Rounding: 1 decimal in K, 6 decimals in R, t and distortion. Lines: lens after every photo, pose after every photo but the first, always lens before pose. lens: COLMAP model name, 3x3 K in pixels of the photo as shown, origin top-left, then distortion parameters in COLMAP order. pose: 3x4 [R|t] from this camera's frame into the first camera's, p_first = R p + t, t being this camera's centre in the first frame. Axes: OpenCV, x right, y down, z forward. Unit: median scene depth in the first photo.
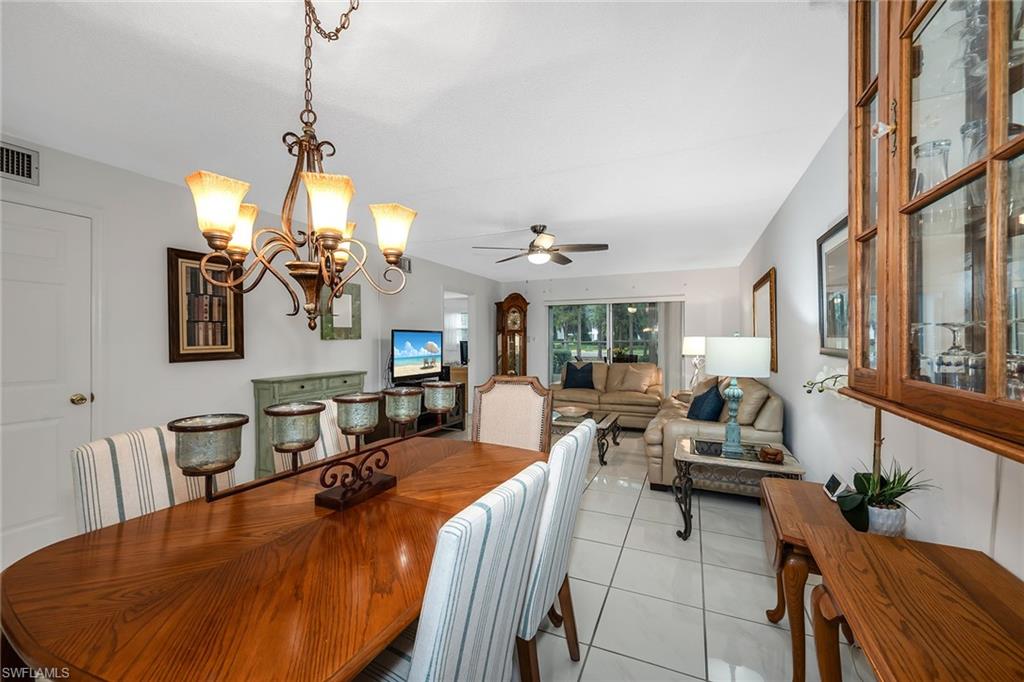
lens RADIAL K [[405.8, 0, 509.3], [0, 405.8, 340.6], [0, 0, 1]] dist [0.000036, -0.000167]
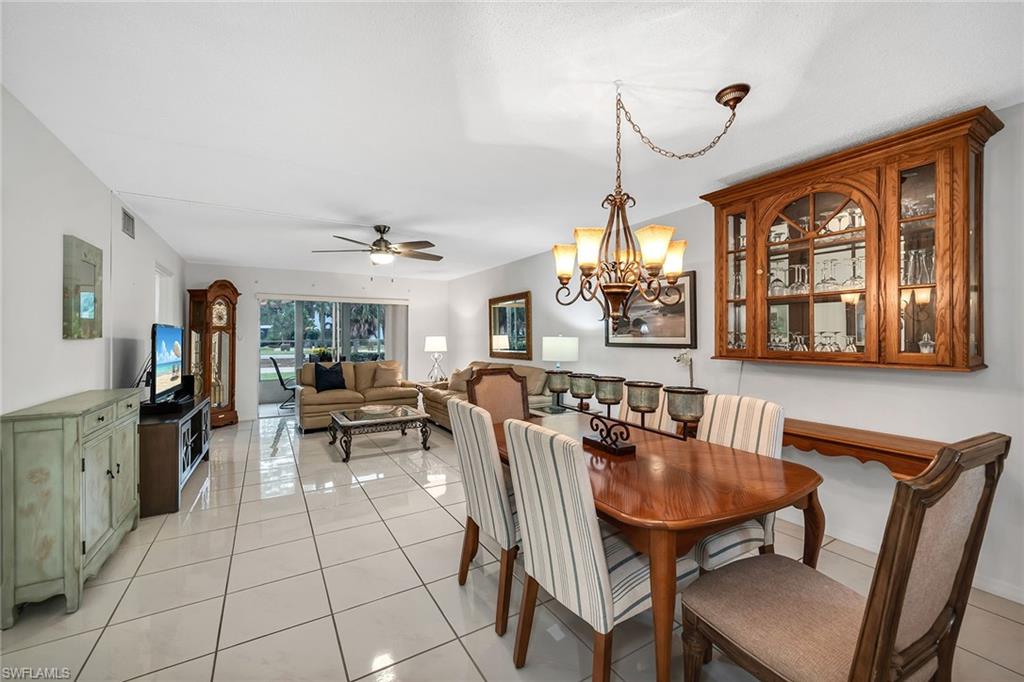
lens RADIAL K [[413.9, 0, 512.0], [0, 413.9, 341.0], [0, 0, 1]] dist [-0.000492, -0.000220]
pose [[0.577850, -0.004284, 0.816132, -0.443969], [0.002545, 0.999991, 0.003447, 0.000481], [-0.816139, 0.000085, 0.577856, 0.109528]]
